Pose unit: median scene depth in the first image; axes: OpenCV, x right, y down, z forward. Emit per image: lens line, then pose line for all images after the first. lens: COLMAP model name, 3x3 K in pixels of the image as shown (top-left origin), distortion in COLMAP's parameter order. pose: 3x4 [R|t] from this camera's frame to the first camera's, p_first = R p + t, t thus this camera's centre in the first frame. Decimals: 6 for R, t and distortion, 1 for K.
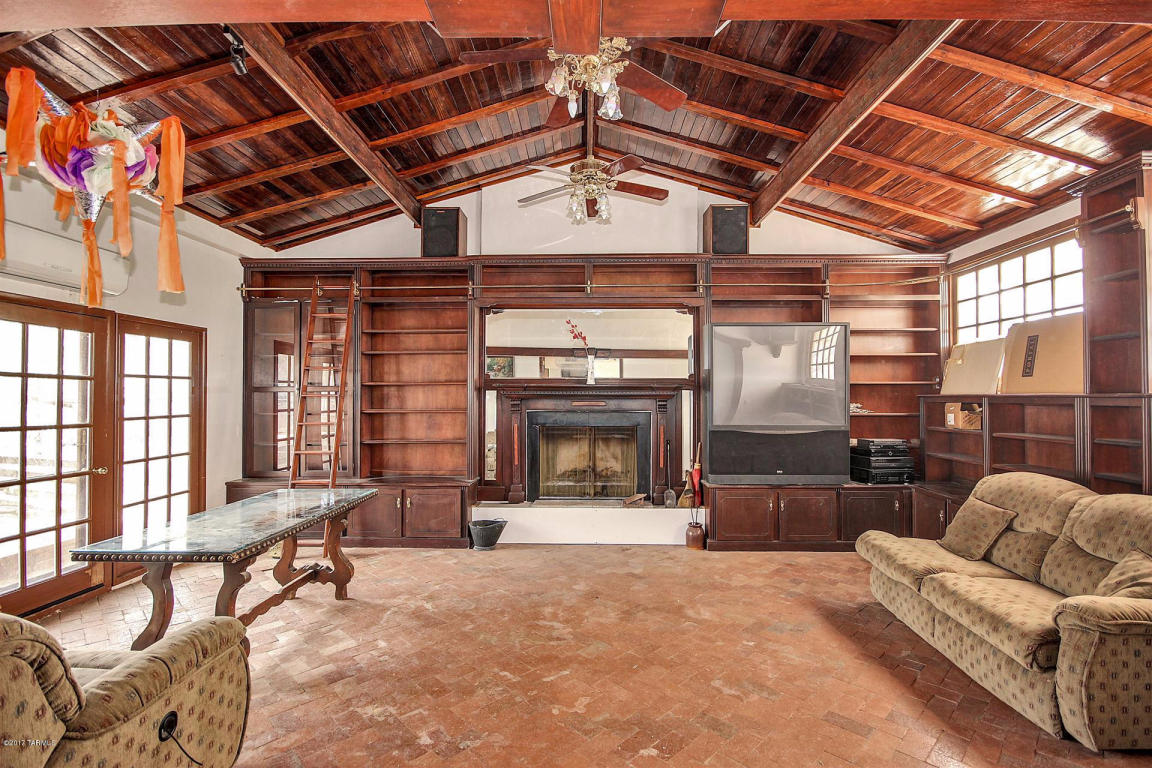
lens RADIAL K [[540.6, 0, 579.1], [0, 540.6, 385.4], [0, 0, 1]] dist [-0.000561, -0.003615]
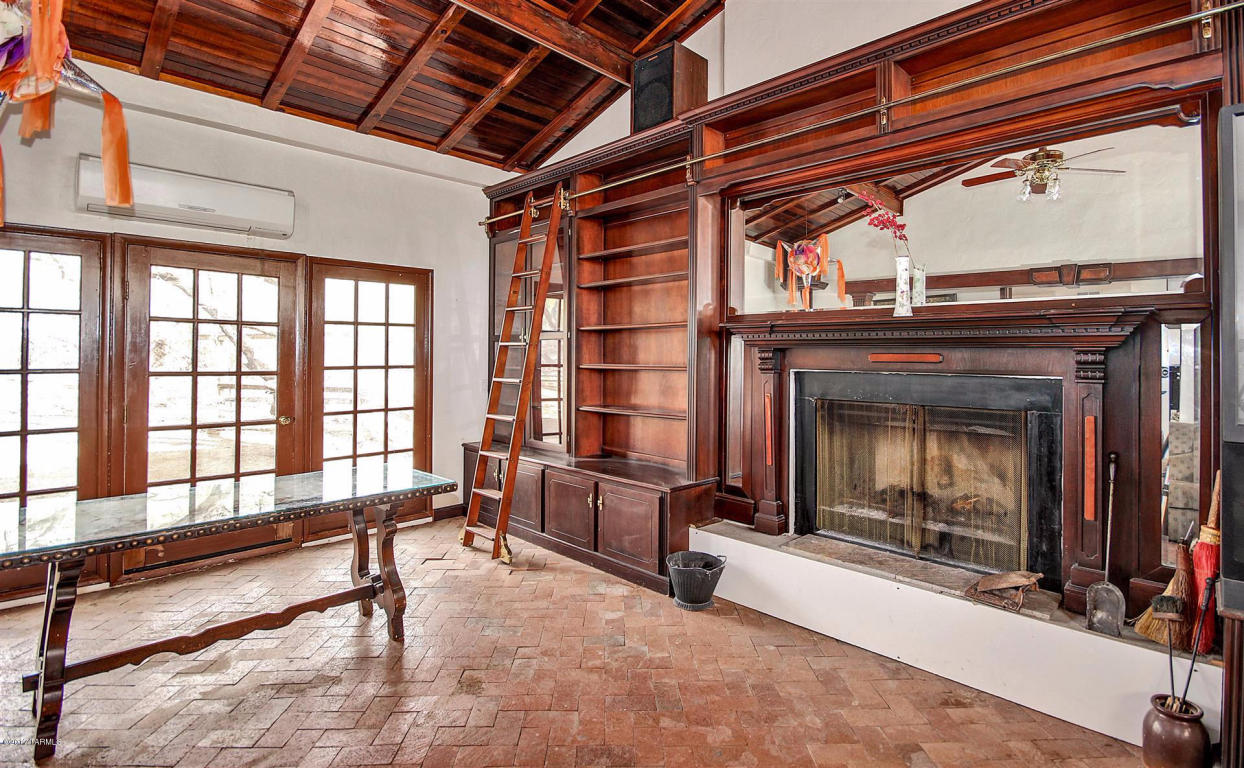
lens RADIAL K [[580.1, 0, 655.9], [0, 580.1, 349.1], [0, 0, 1]] dist [-0.012901, 0.000980]
pose [[0.740489, -0.003715, -0.672058, 0.210798], [0.008308, 0.999959, 0.003627, 0.023605], [0.672017, -0.008269, 0.740490, 0.495969]]
